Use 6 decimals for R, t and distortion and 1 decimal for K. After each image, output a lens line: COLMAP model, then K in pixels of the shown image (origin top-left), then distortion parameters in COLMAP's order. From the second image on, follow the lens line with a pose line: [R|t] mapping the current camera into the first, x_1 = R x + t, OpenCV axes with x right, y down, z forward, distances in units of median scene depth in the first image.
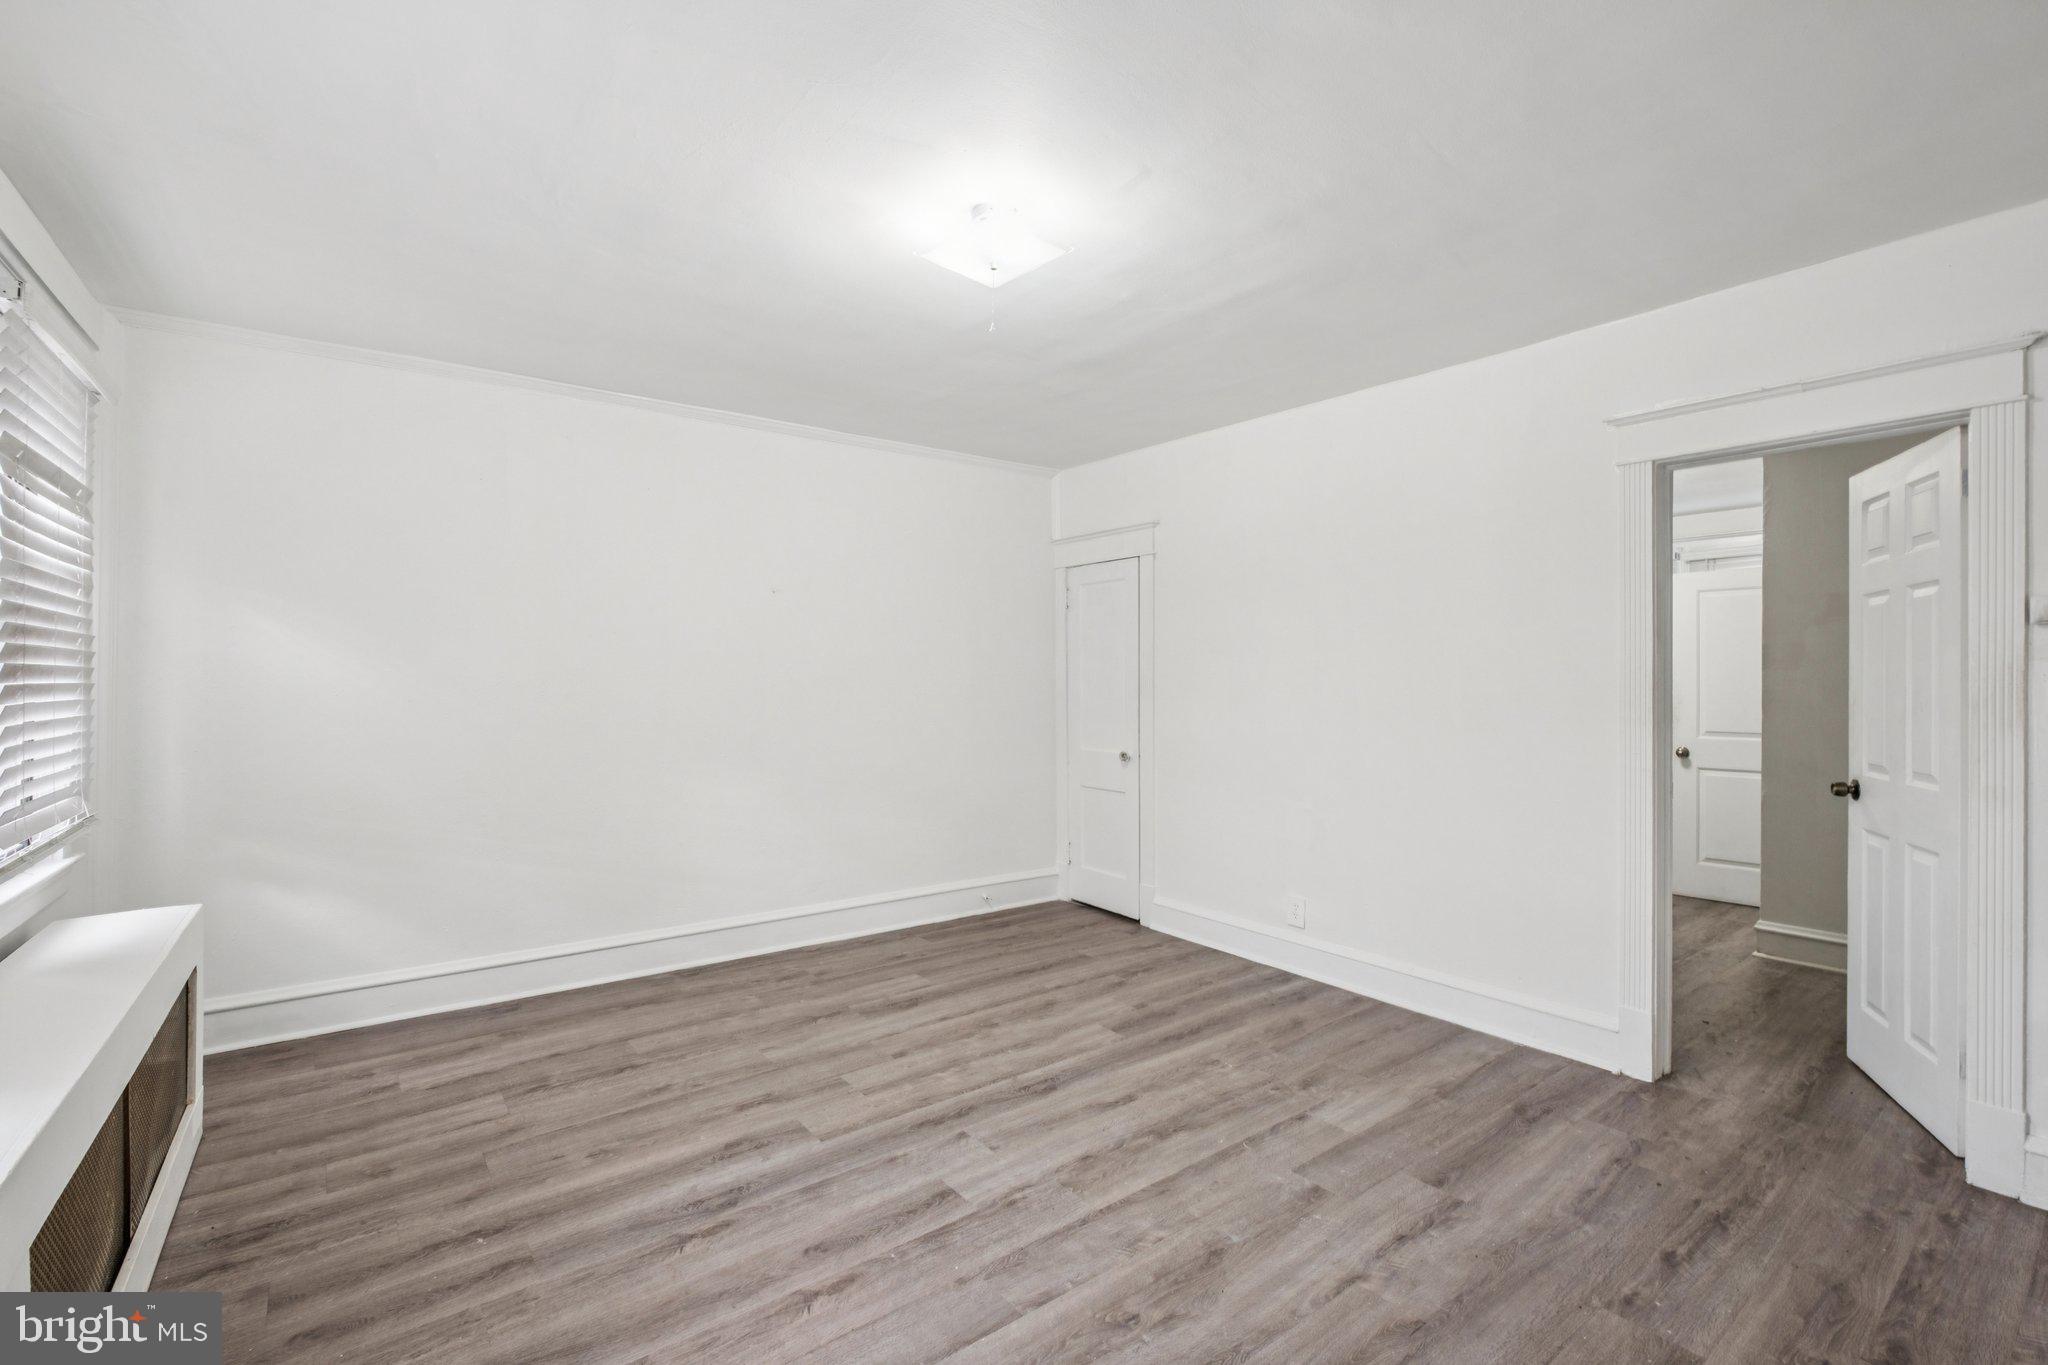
lens RADIAL K [[900.7, 0, 1025.3], [0, 900.7, 681.2], [0, 0, 1]] dist [-0.009189, -0.000472]
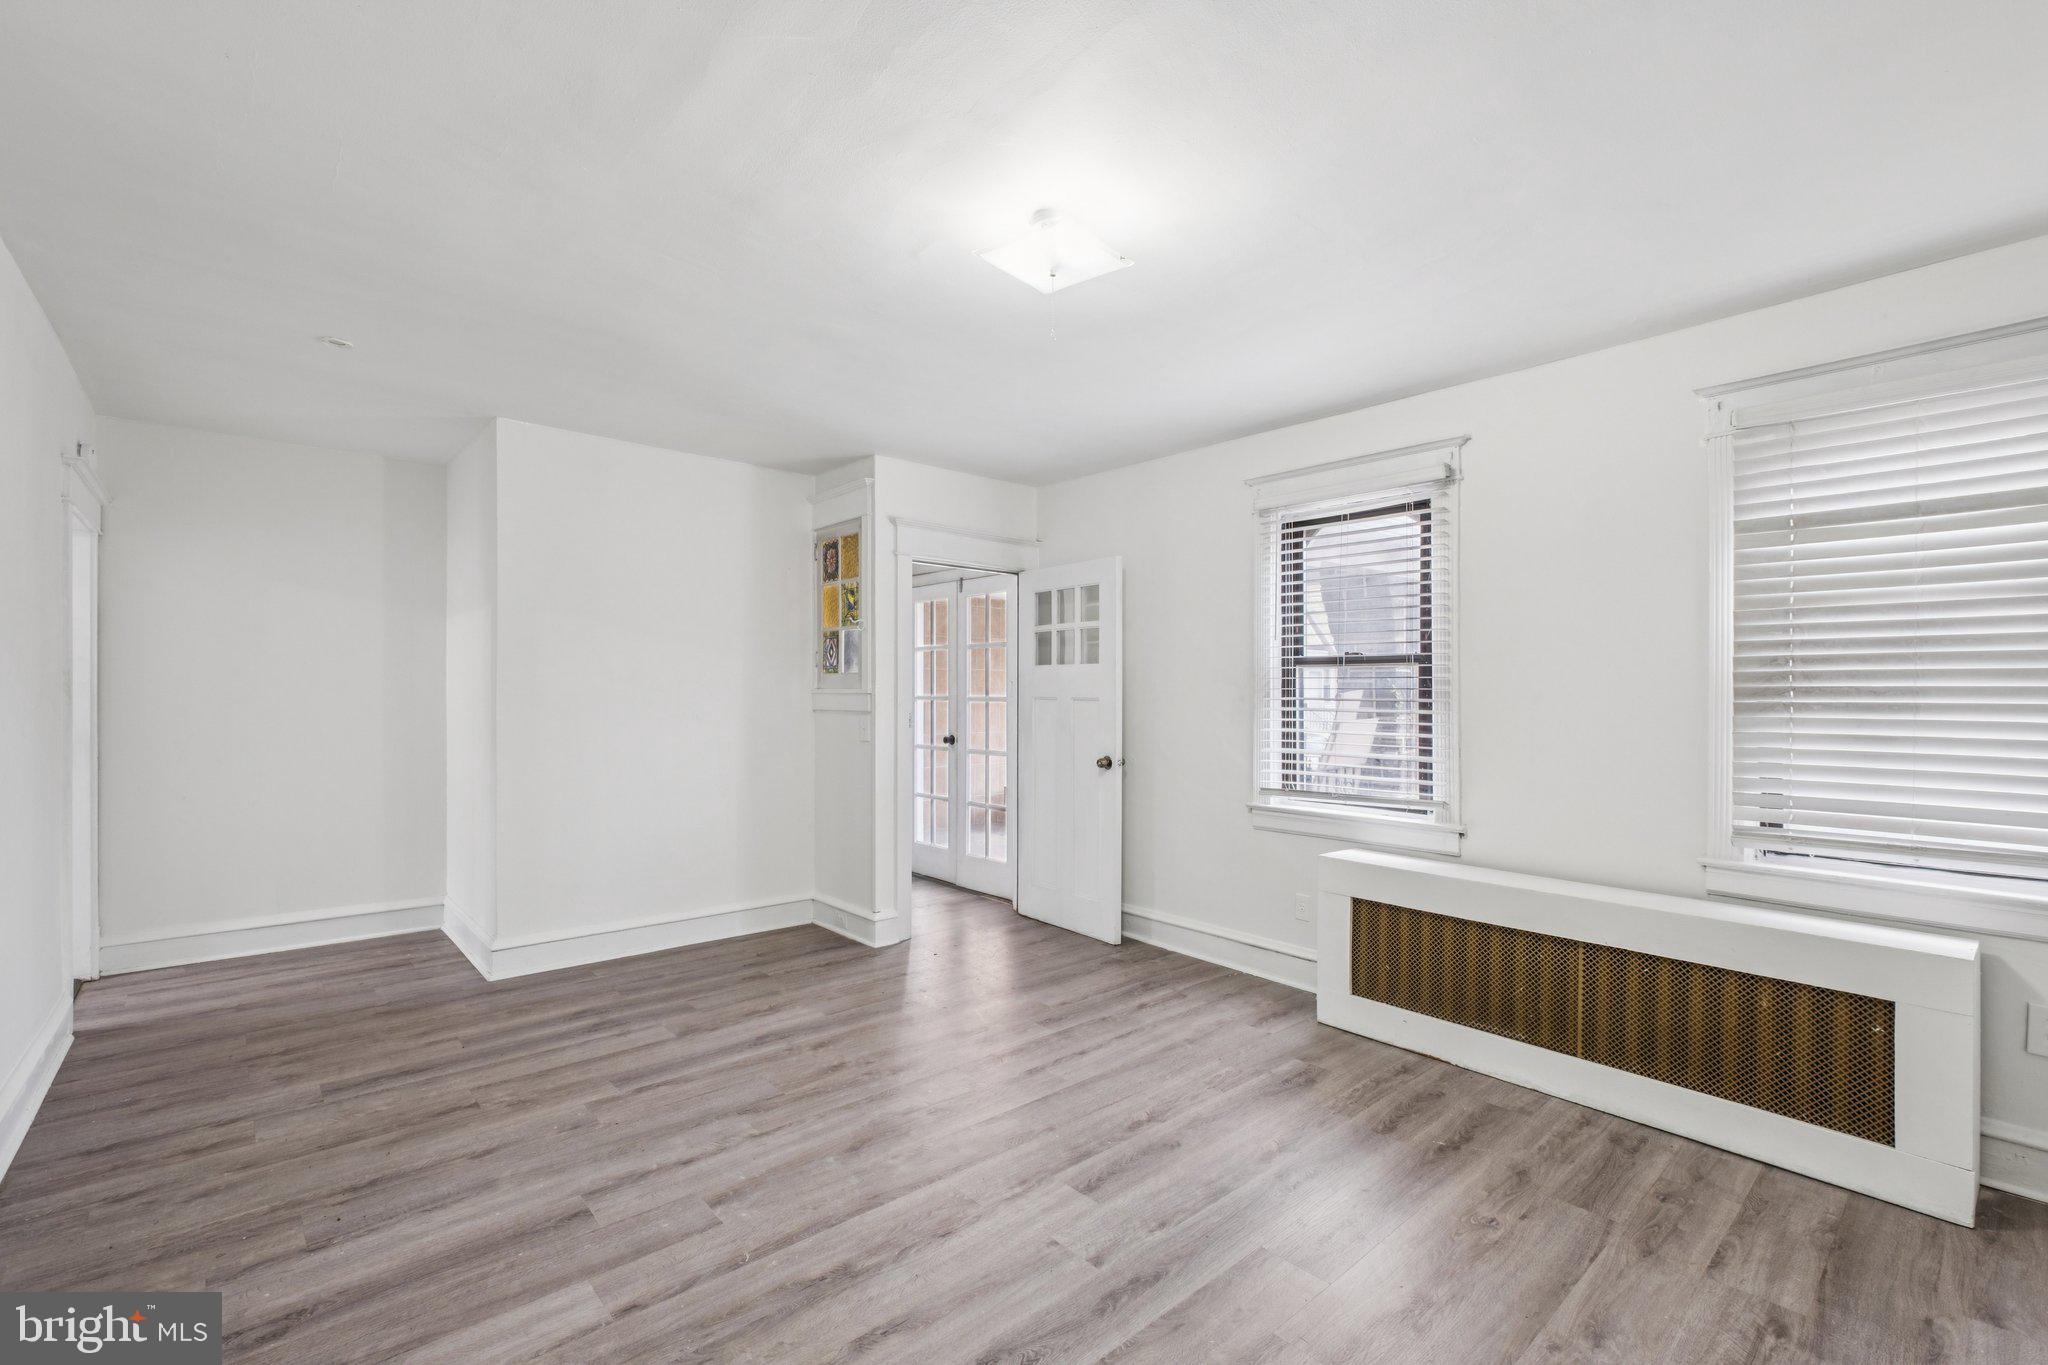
lens RADIAL K [[900.7, 0, 1026.0], [0, 900.7, 691.4], [0, 0, 1]] dist [-0.009189, -0.000472]
pose [[-0.997359, -0.011890, -0.071654, 0.060690], [-0.011773, 0.999929, -0.002054, 0.001519], [0.071674, -0.001205, -0.997427, 1.949756]]
